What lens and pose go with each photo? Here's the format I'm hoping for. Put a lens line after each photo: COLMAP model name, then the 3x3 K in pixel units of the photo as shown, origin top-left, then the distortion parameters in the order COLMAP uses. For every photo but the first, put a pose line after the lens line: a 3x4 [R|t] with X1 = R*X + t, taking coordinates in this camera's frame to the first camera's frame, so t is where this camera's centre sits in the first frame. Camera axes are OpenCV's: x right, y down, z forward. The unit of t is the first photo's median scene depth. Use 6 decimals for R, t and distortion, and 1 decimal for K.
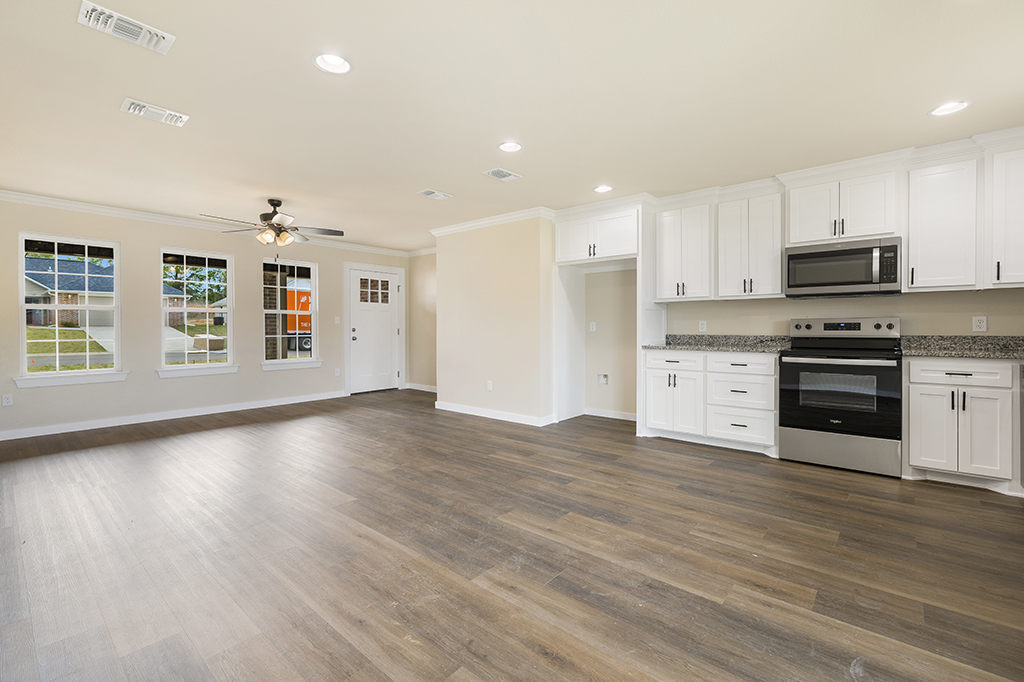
lens RADIAL K [[444.4, 0, 513.4], [0, 444.4, 331.0], [0, 0, 1]] dist [0.000562, -0.000025]
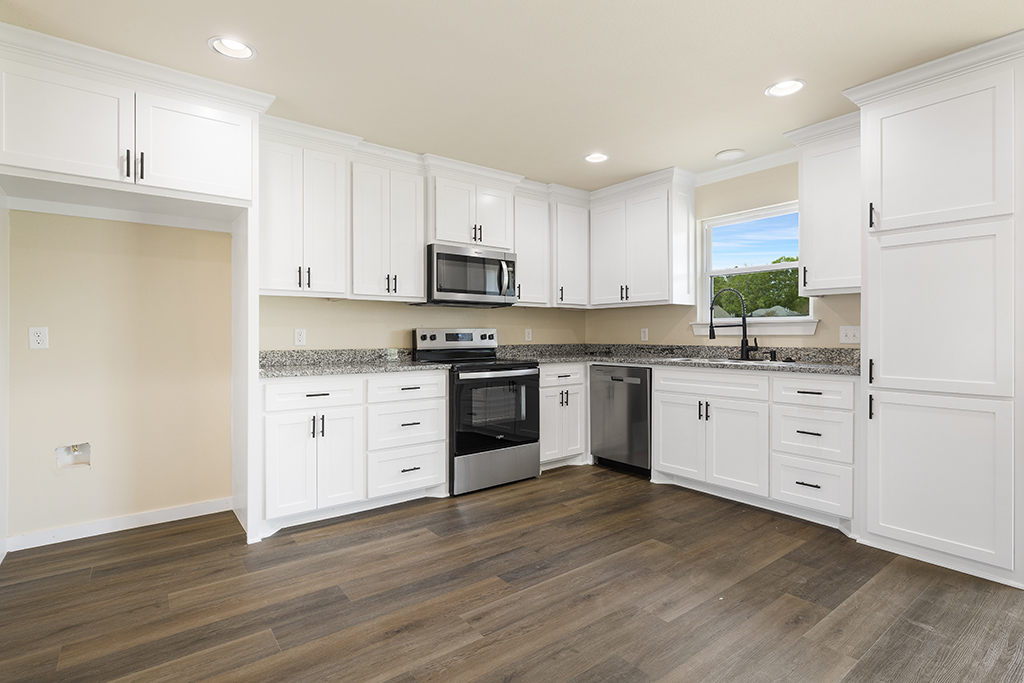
lens RADIAL K [[497.8, 0, 512.4], [0, 497.8, 333.6], [0, 0, 1]] dist [-0.002831, 0.000014]
pose [[0.214022, 0.010062, 0.976777, -0.312193], [0.014746, 0.999800, -0.013530, -0.002126], [-0.976718, 0.017299, 0.213830, 0.747926]]
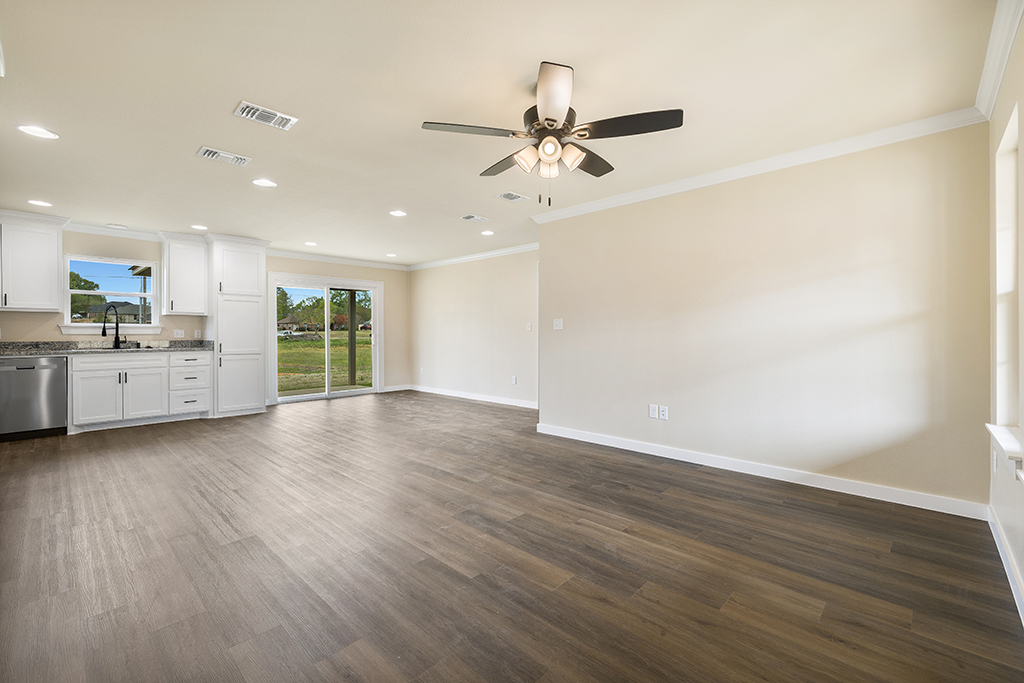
lens RADIAL K [[444.4, 0, 510.8], [0, 444.4, 333.7], [0, 0, 1]] dist [0.000562, -0.000025]
pose [[-0.998470, 0.005868, 0.054979, -0.501634], [0.006776, 0.999844, 0.016332, -0.013533], [-0.054874, 0.016679, -0.998354, 1.419408]]
